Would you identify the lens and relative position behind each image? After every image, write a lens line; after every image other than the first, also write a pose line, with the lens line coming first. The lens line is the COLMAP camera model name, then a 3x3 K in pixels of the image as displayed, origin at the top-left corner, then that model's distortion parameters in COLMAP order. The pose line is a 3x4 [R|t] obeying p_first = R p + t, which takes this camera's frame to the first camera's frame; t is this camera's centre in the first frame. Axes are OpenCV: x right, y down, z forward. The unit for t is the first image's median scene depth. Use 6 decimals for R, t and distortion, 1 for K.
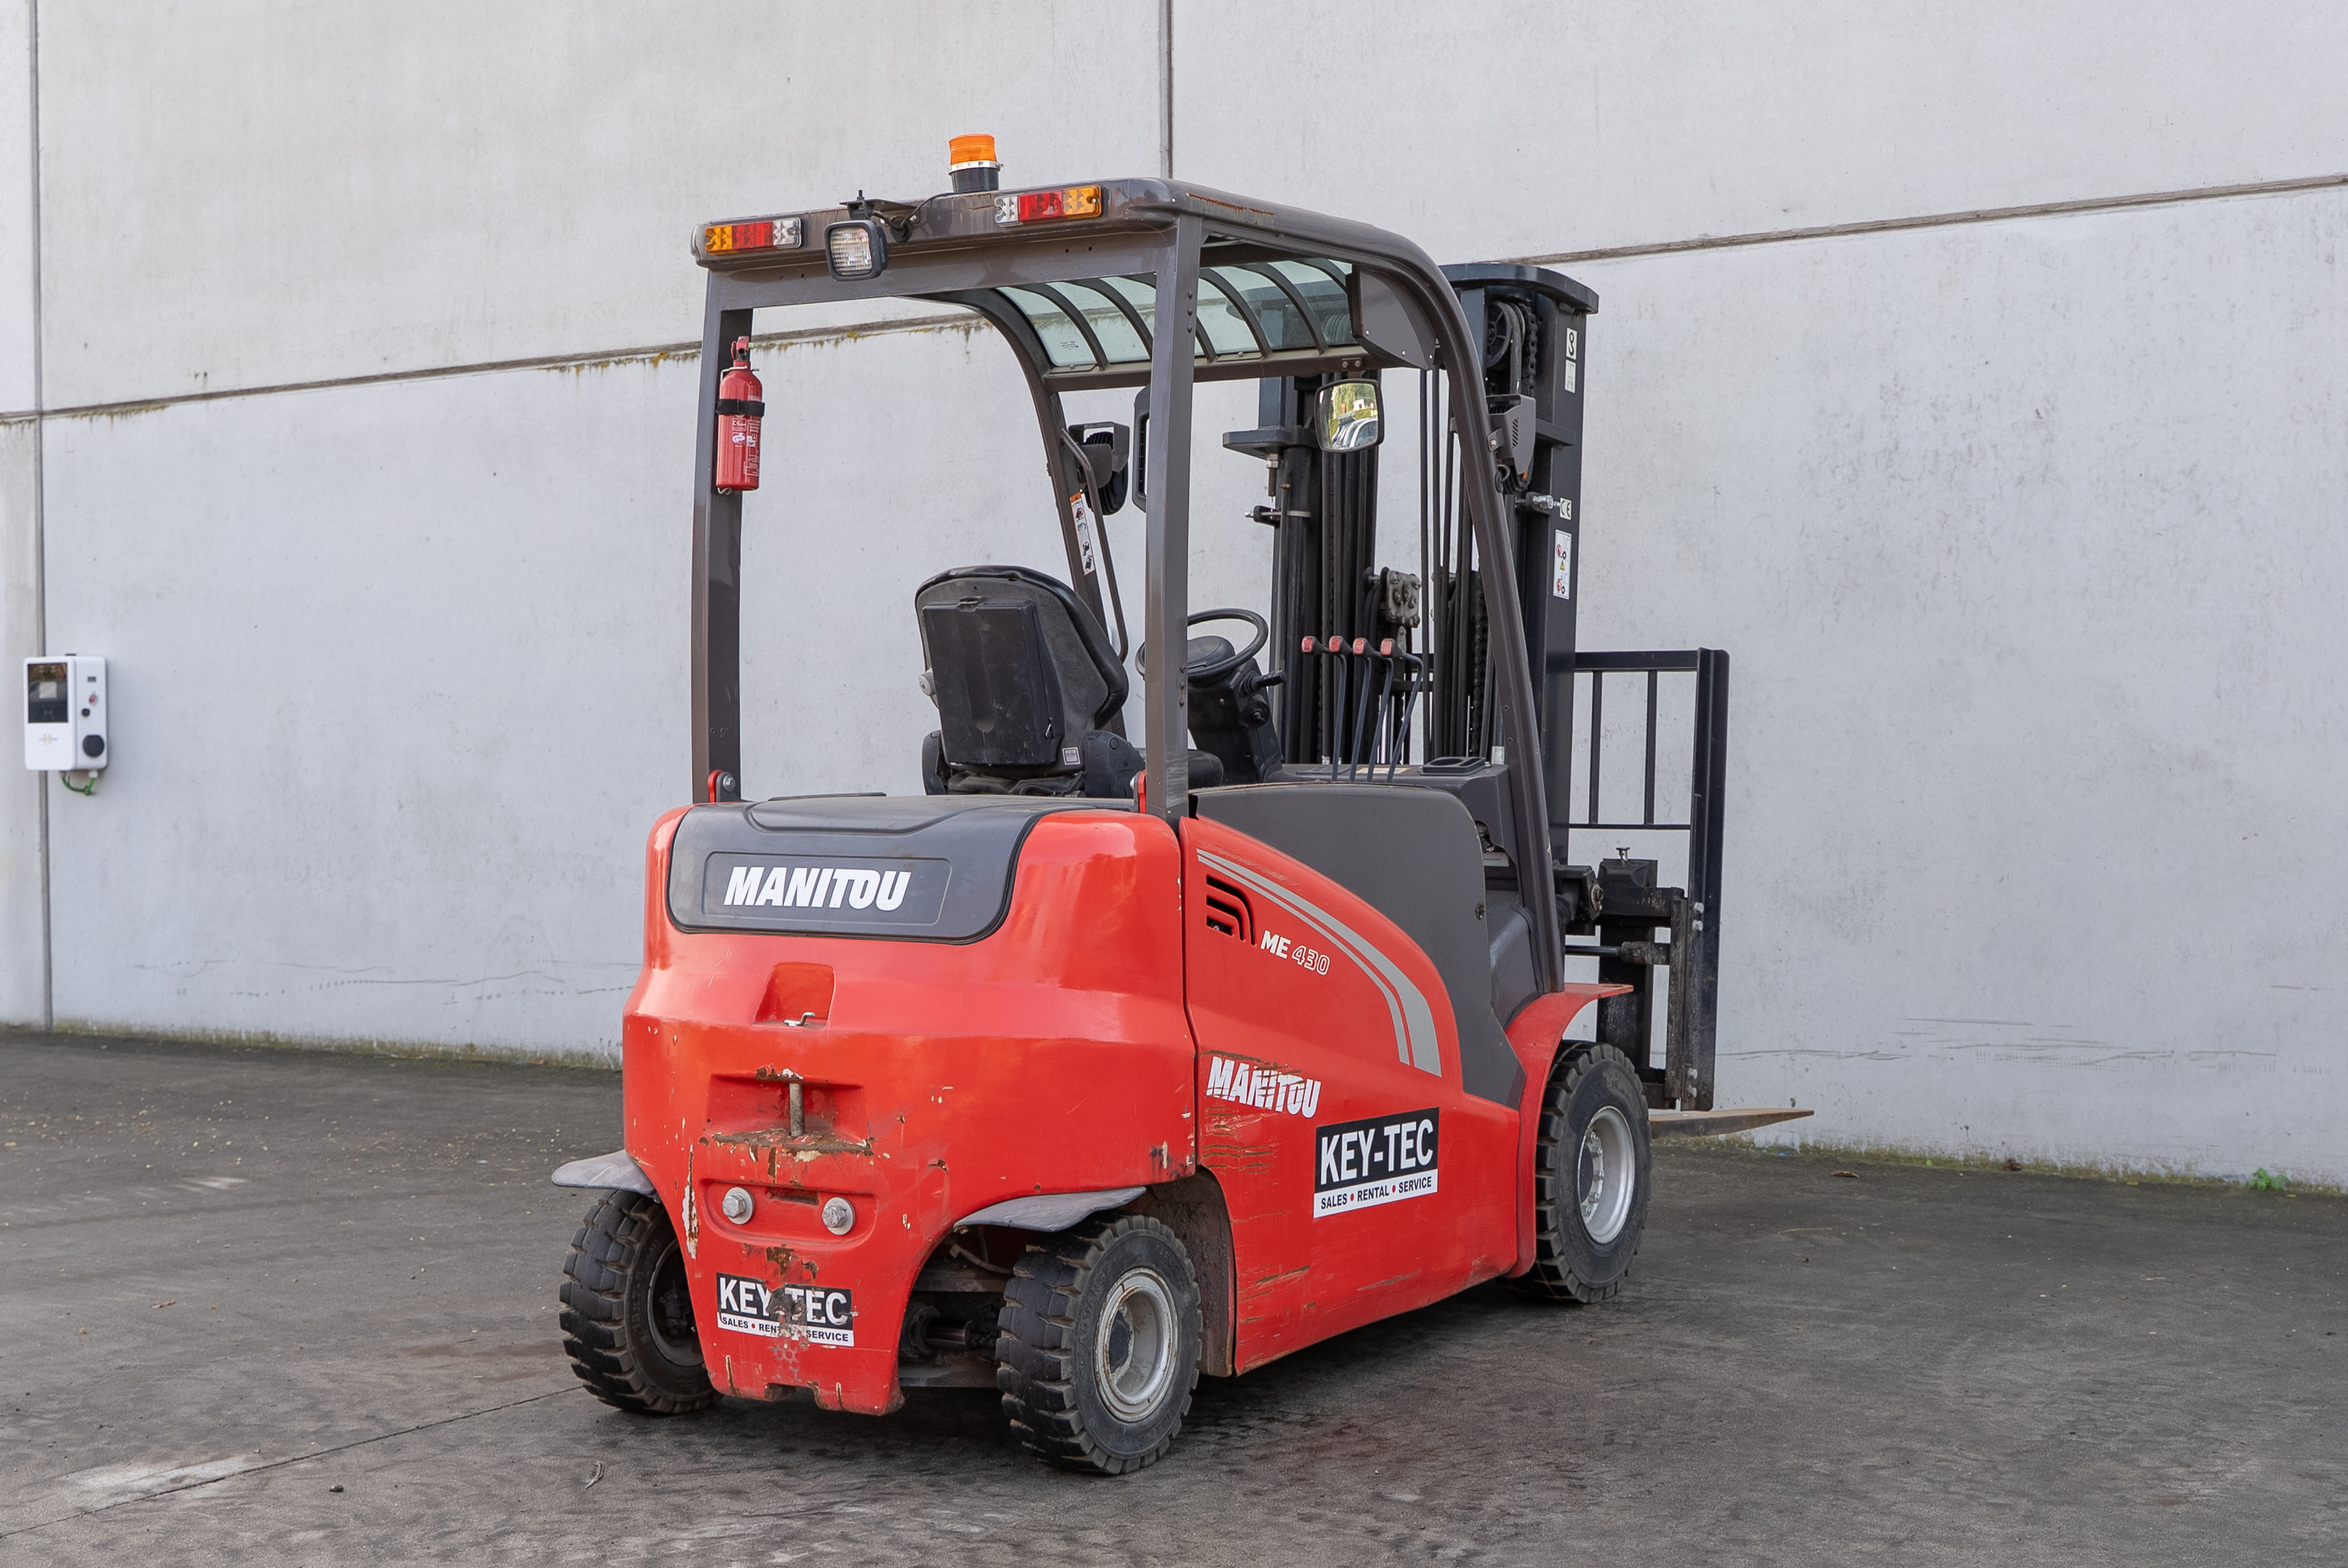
lens RADIAL K [[3253.1, 0, 1172.5], [0, 3253.1, 798.9], [0, 0, 1]] dist [-0.008346, 0.000000]
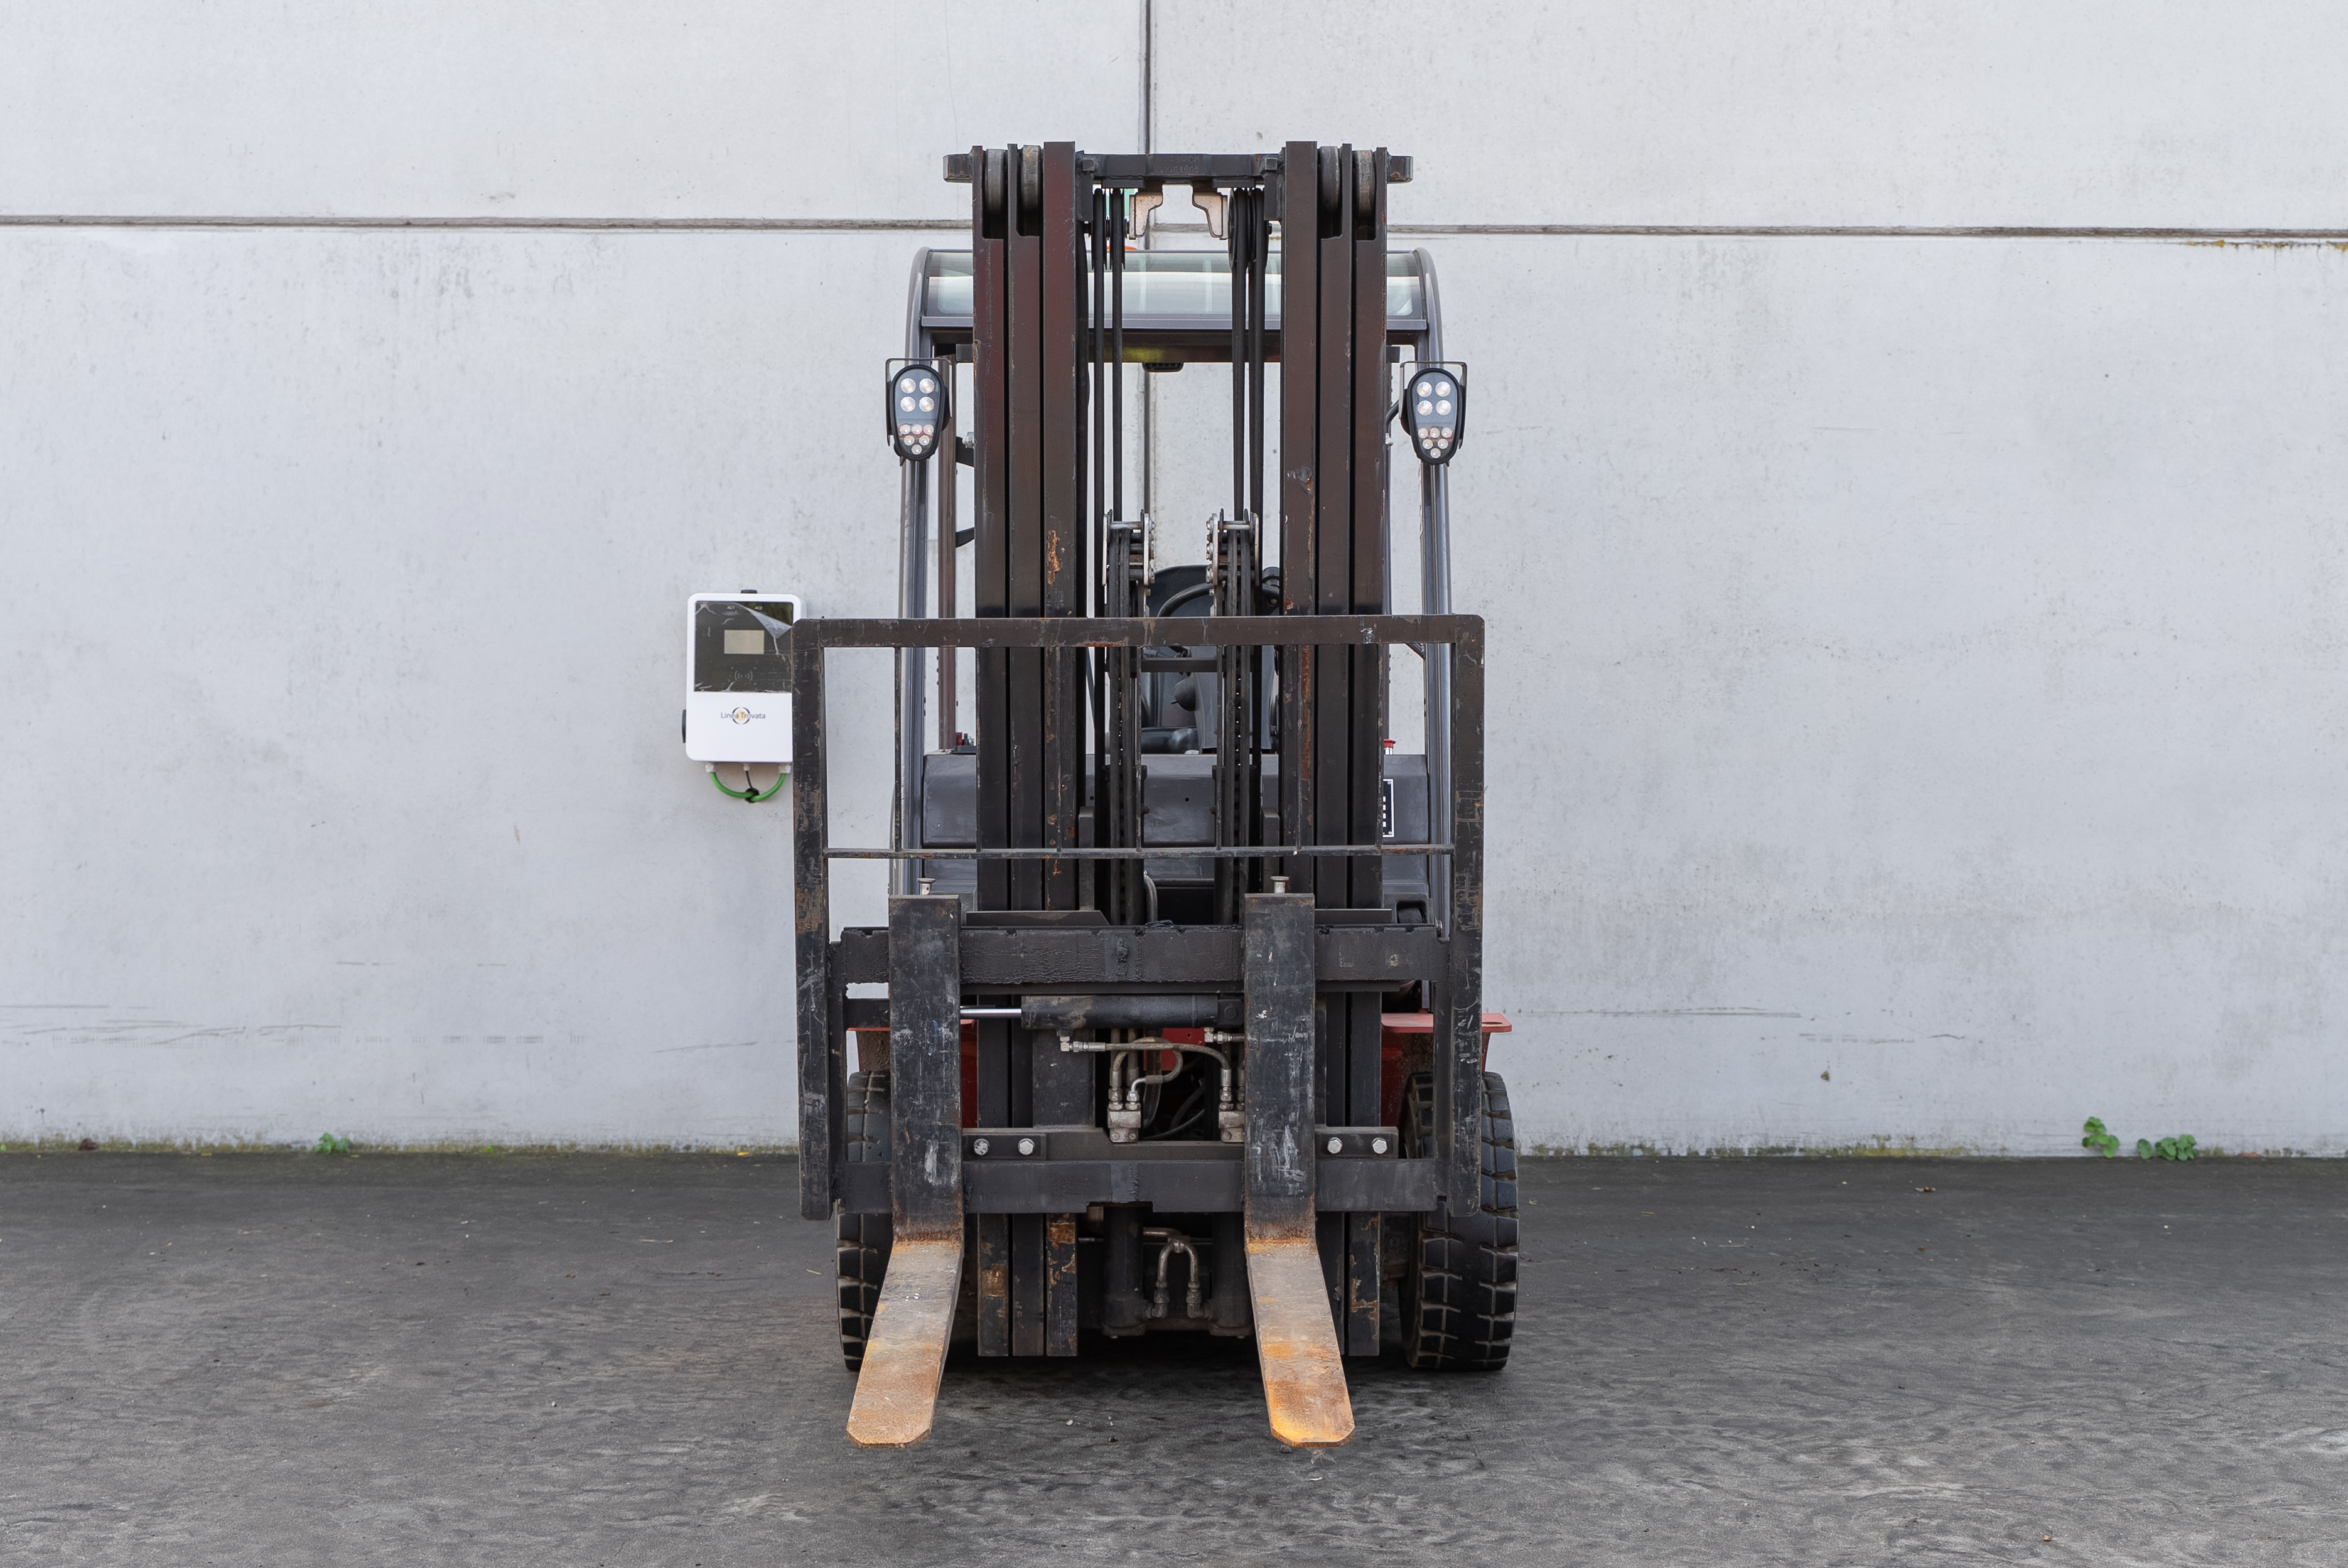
lens RADIAL K [[3454.0, 0, 1161.1], [0, 3454.0, 753.3], [0, 0, 1]] dist [-0.000663, 0.000000]
pose [[0.825016, 0.010822, 0.565005, -0.103422], [-0.001856, 0.999863, -0.016441, 0.008064], [-0.565106, 0.012516, 0.824924, -0.121829]]
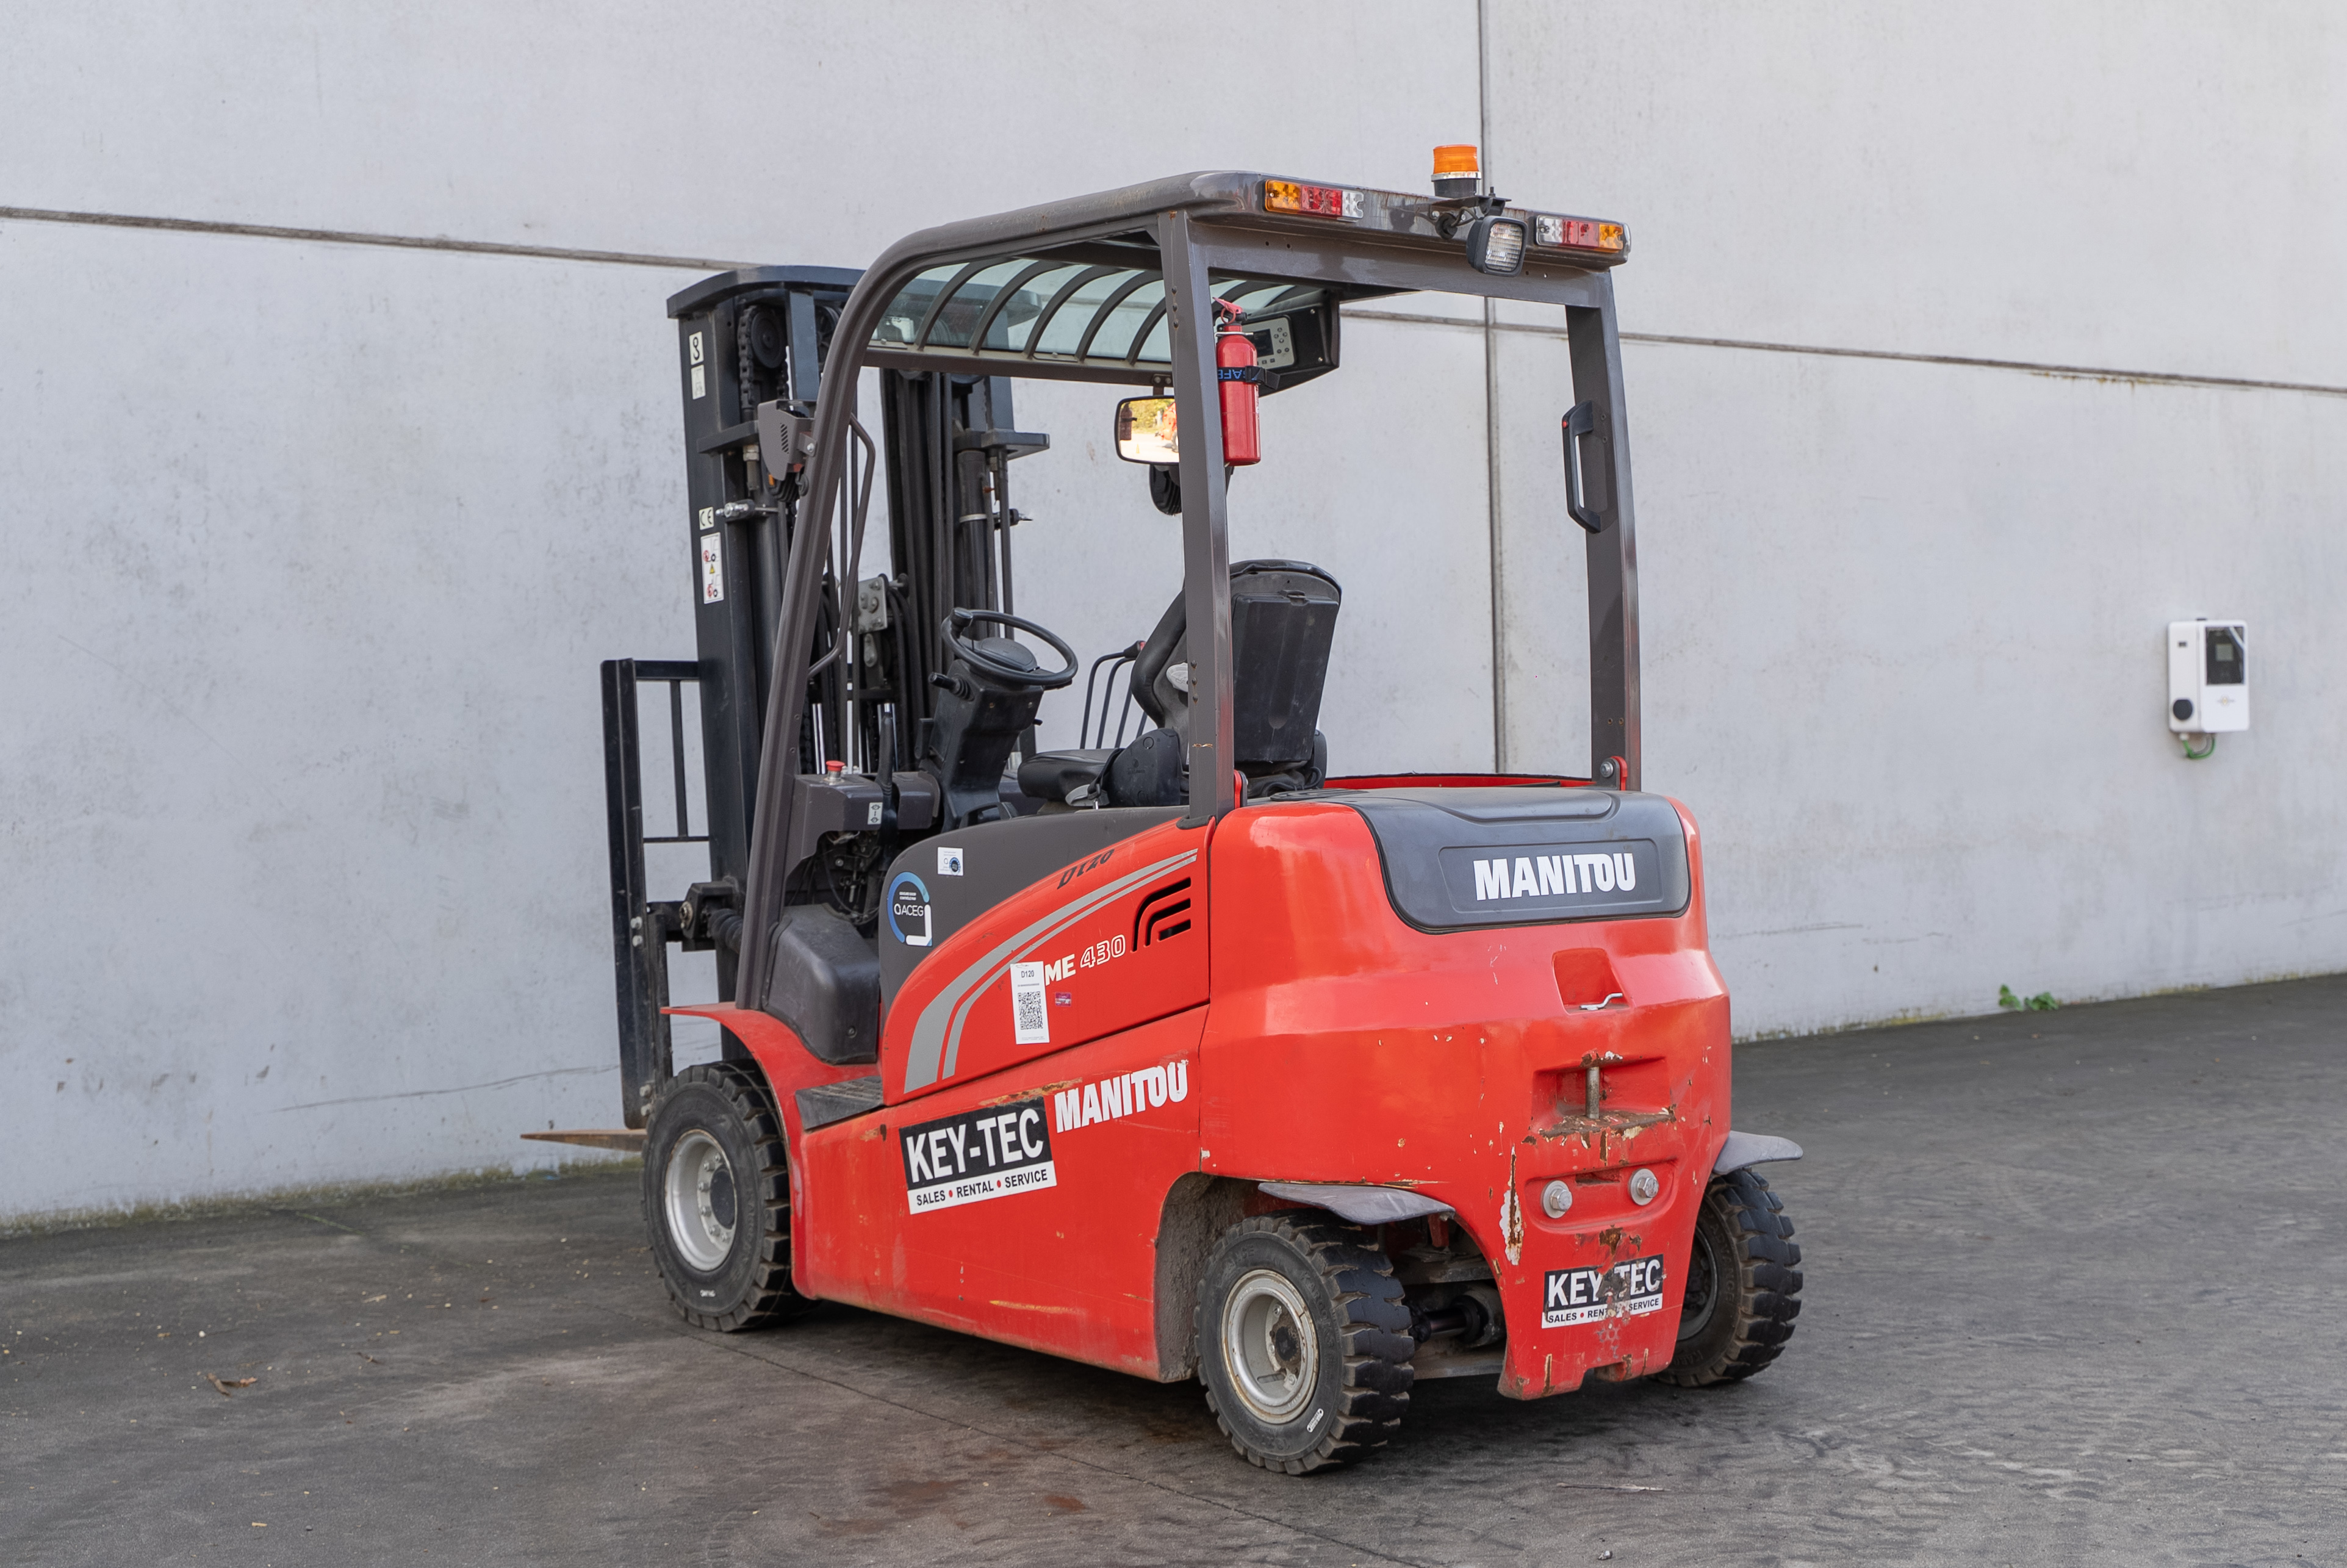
lens RADIAL K [[3241.3, 0, 1307.1], [0, 3241.3, 764.7], [0, 0, 1]] dist [-0.005066, 0.000000]
pose [[0.303660, -0.009546, 0.952733, -0.913090], [0.039323, 0.999223, -0.002522, -0.006296], [-0.951969, 0.038230, 0.303799, 0.639966]]
